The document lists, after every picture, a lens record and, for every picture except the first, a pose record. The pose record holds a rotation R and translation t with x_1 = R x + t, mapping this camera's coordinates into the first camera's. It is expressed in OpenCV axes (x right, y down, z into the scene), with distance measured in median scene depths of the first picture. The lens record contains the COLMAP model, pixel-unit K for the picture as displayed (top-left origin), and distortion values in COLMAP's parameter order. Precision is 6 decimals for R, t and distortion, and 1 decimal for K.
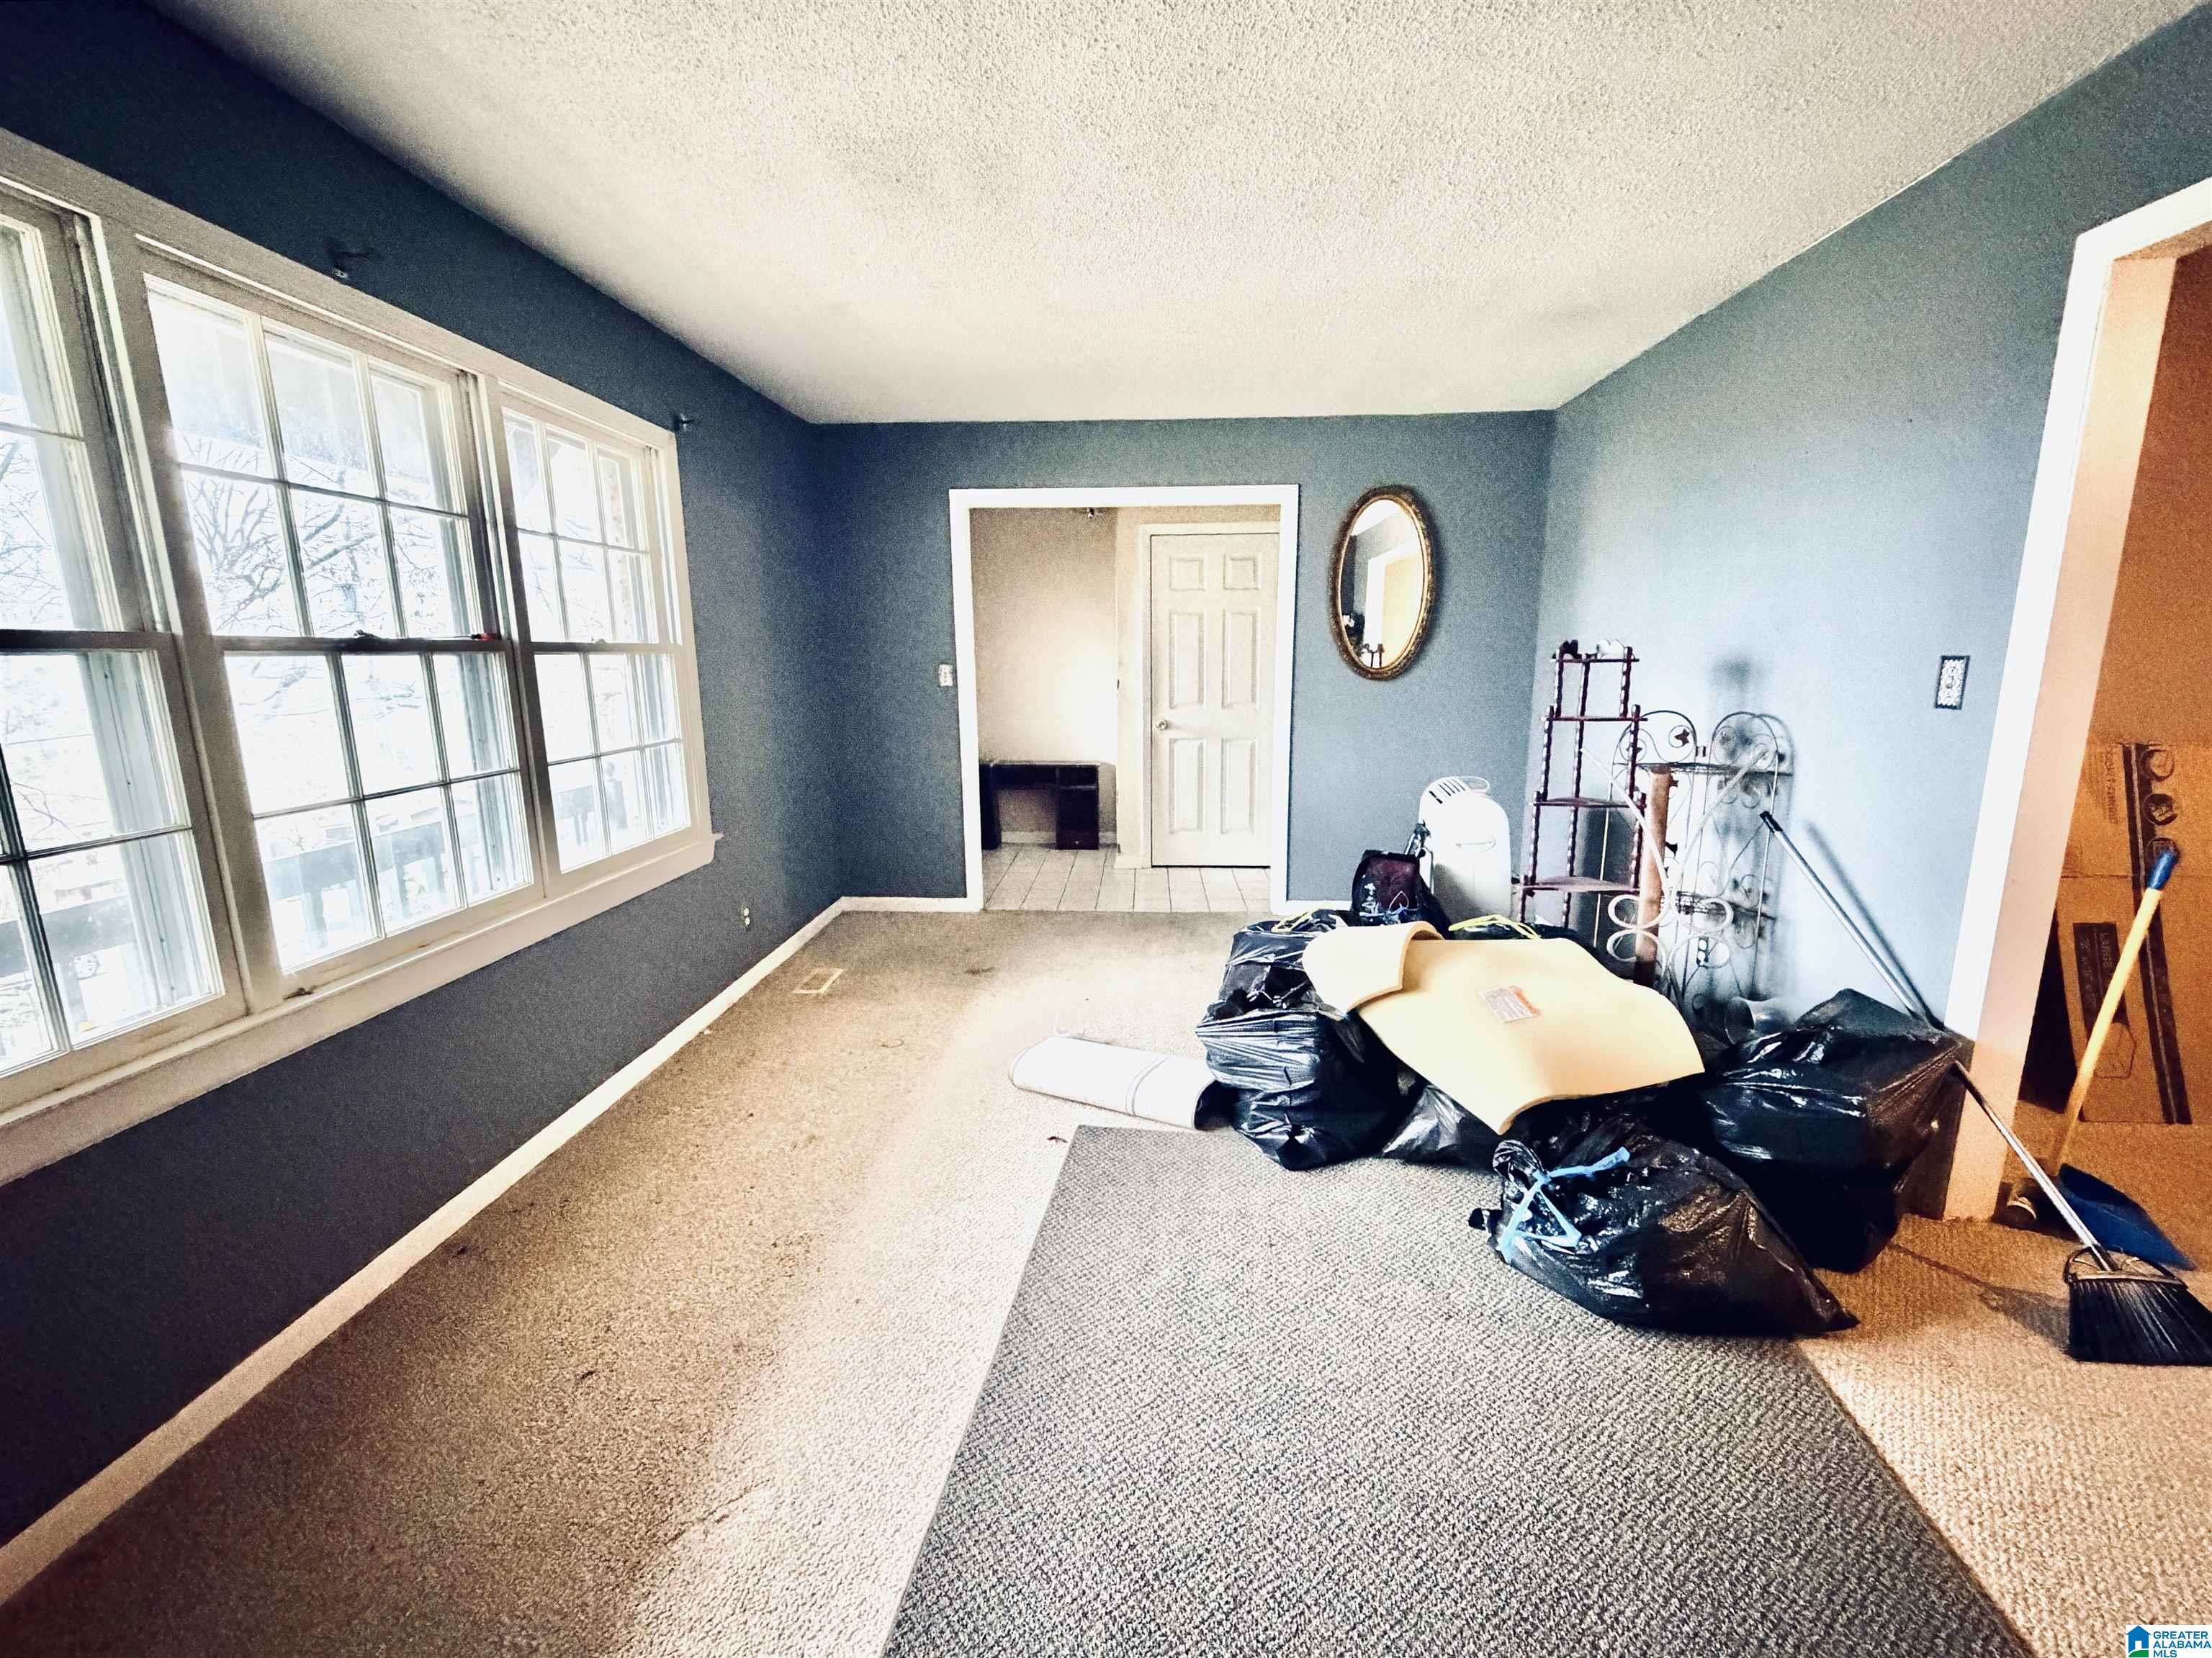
lens RADIAL K [[896.7, 0, 1109.3], [0, 896.7, 828.3], [0, 0, 1]] dist [-0.000753, -0.000027]
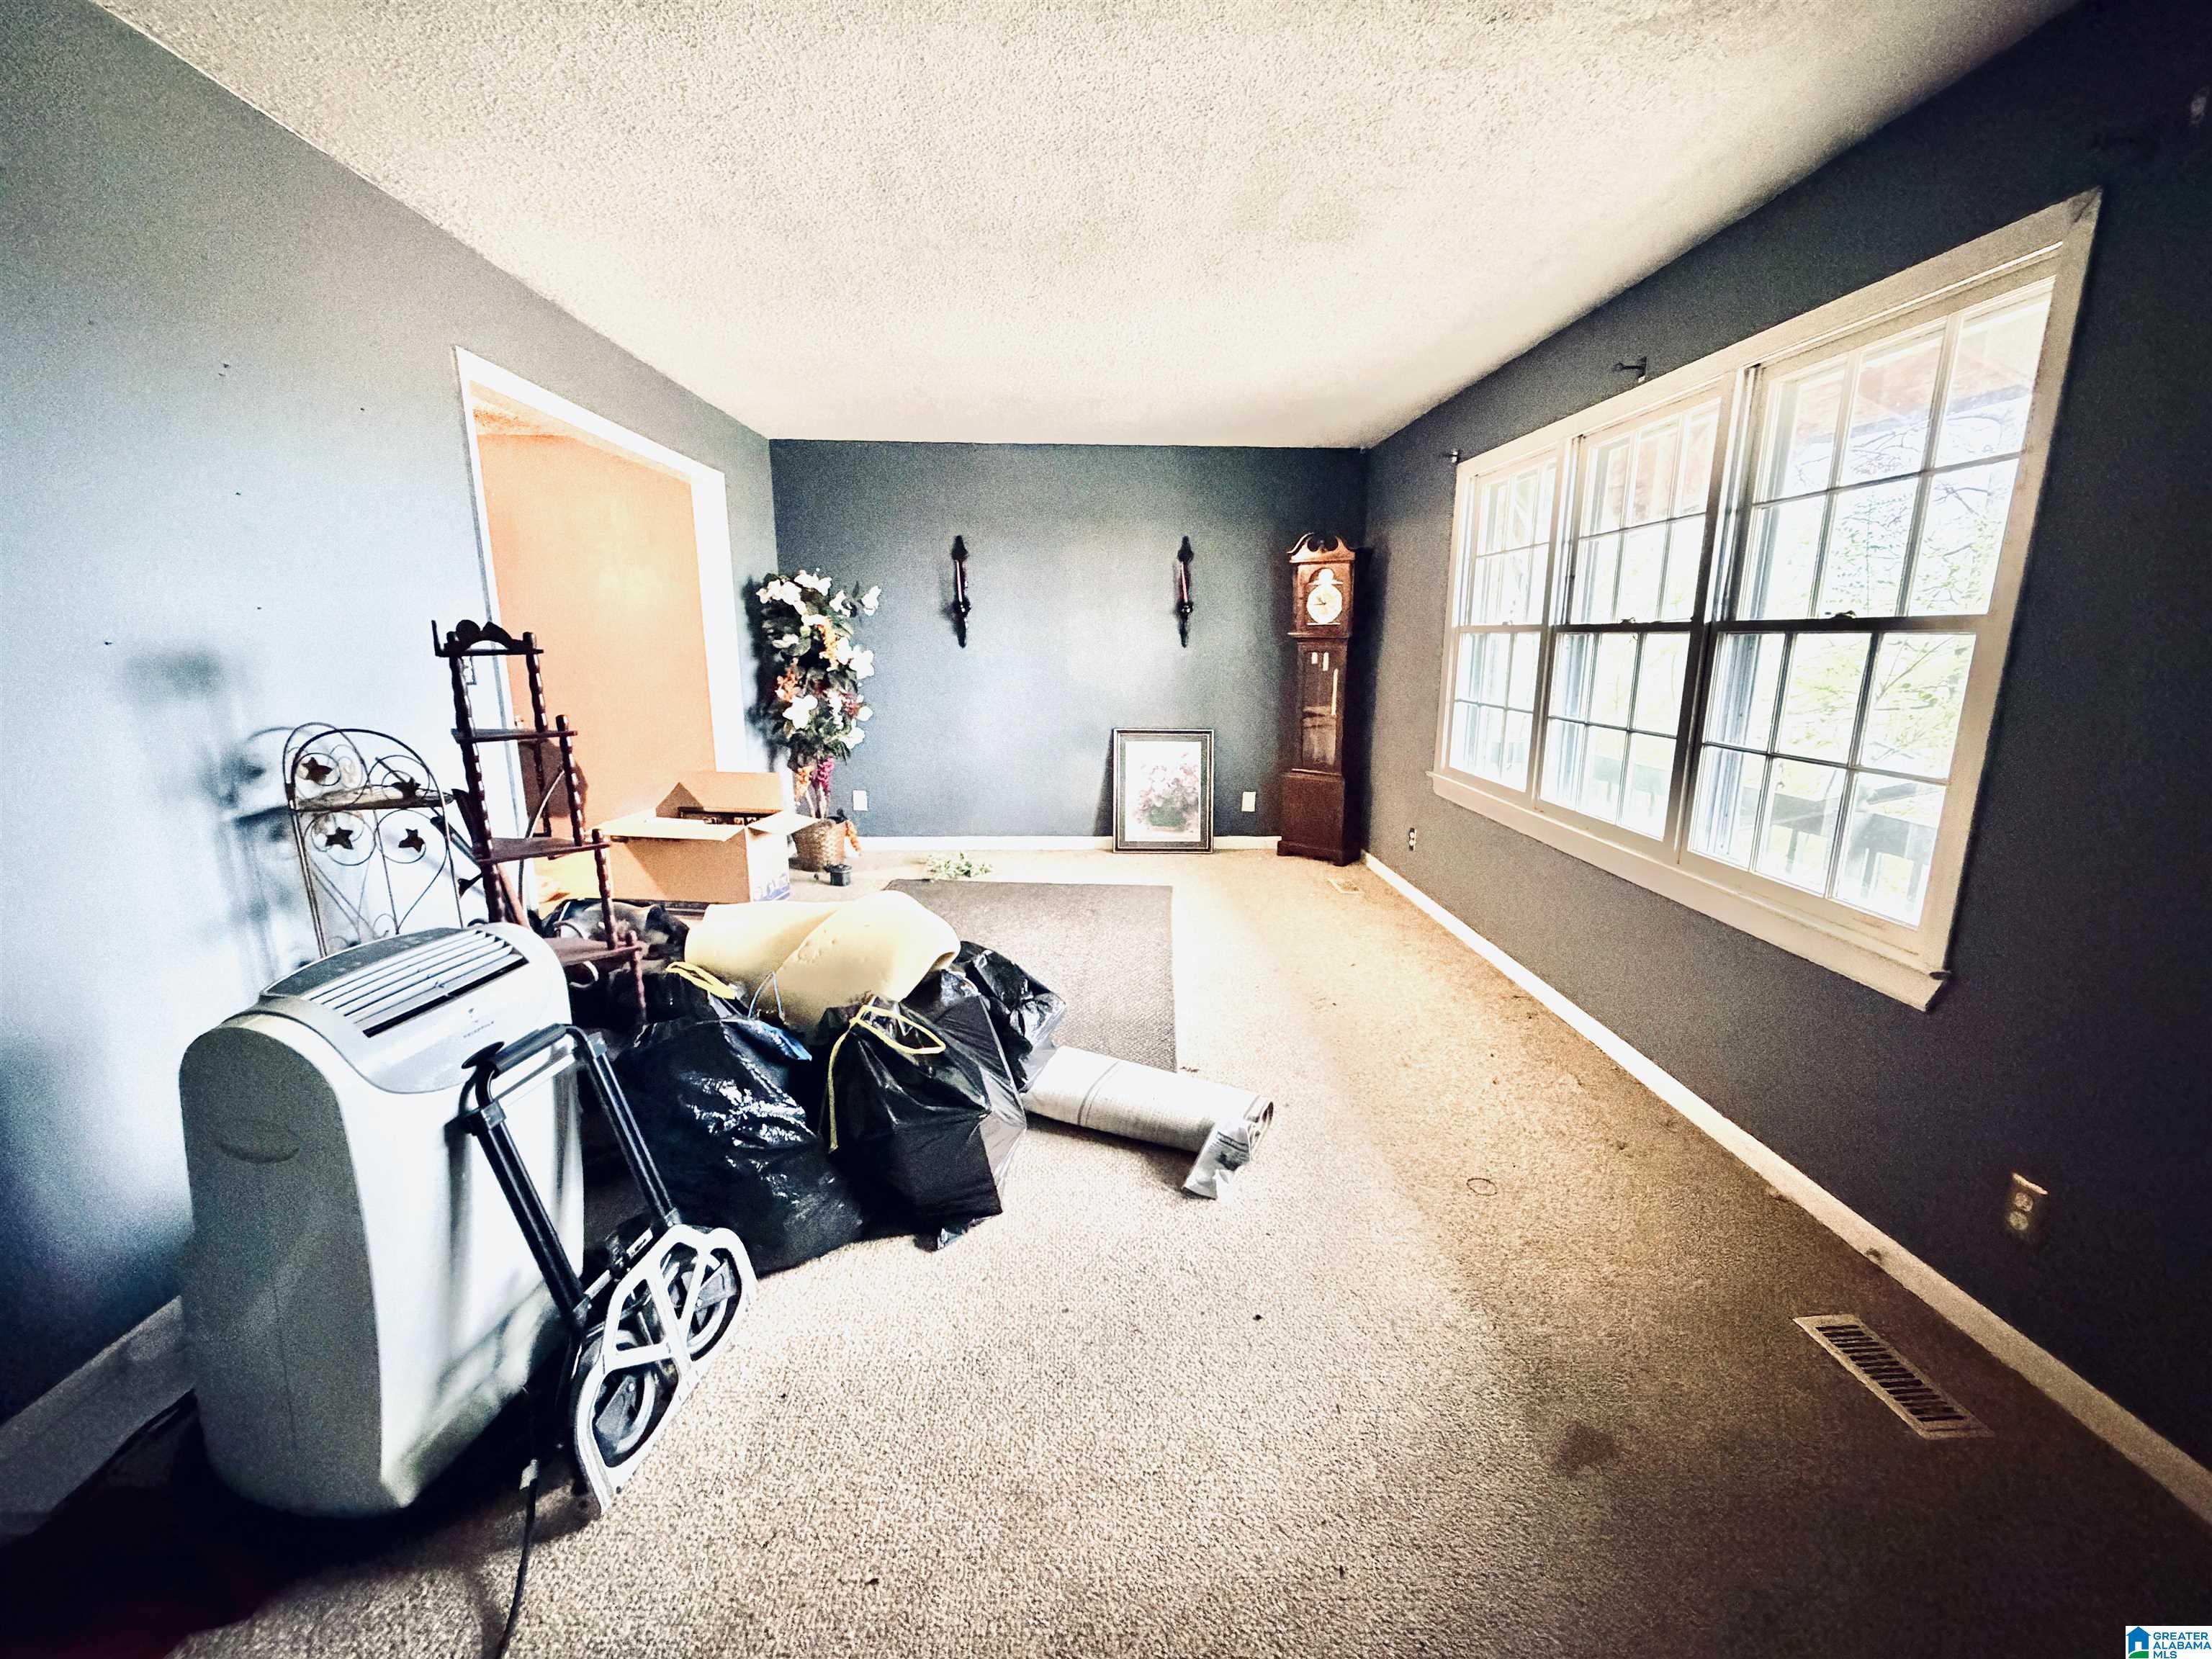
lens RADIAL K [[896.8, 0, 1105.1], [0, 896.8, 824.0], [0, 0, 1]] dist [-0.000753, -0.000027]
pose [[-0.995052, 0.028218, -0.095268, 0.148673], [-0.011033, 0.921517, 0.388182, -0.381199], [0.098745, 0.387312, -0.916645, 1.944980]]
